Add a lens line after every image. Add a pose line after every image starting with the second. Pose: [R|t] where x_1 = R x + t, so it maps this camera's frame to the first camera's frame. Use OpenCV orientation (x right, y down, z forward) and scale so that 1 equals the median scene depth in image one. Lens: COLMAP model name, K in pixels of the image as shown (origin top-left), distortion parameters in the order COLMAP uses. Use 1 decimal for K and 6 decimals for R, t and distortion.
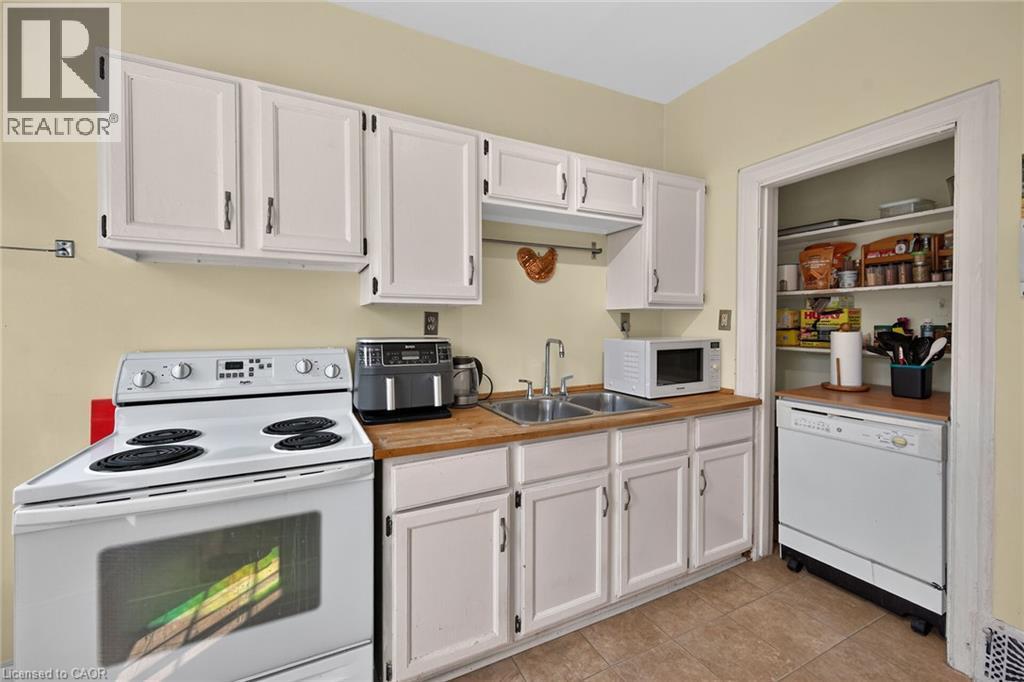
lens RADIAL K [[414.1, 0, 509.4], [0, 414.1, 332.5], [0, 0, 1]] dist [-0.000355, -0.000210]
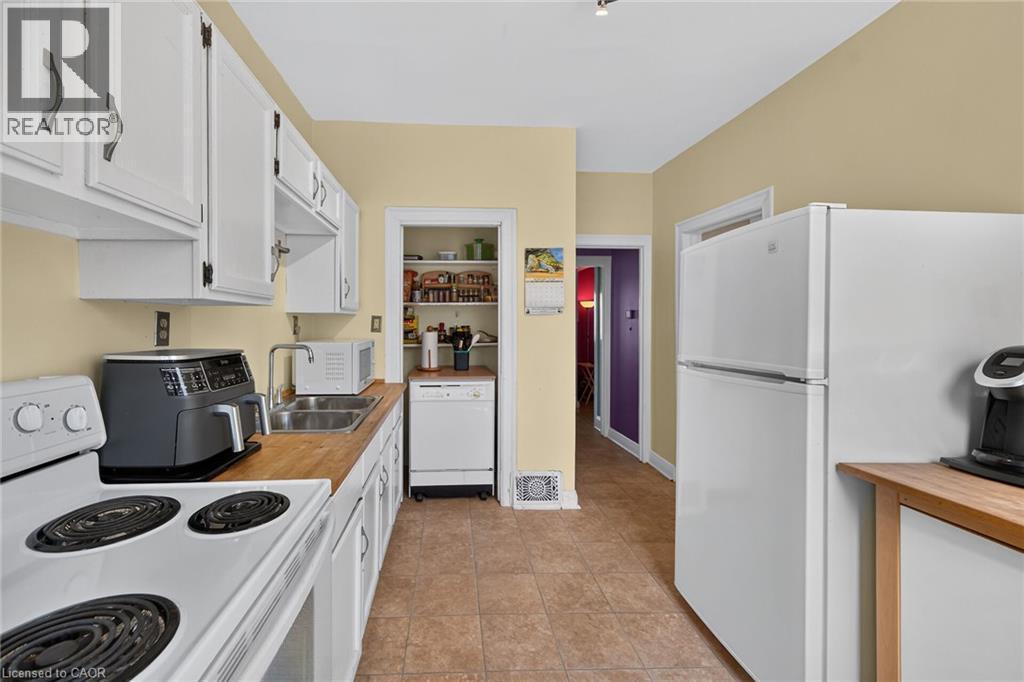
lens RADIAL K [[422.8, 0, 496.0], [0, 422.8, 323.7], [0, 0, 1]] dist [0.000799, -0.000014]
pose [[0.364502, 0.004120, 0.931194, -0.579127], [0.014791, 0.999838, -0.010213, -0.013545], [-0.931085, 0.017496, 0.364382, 0.226201]]
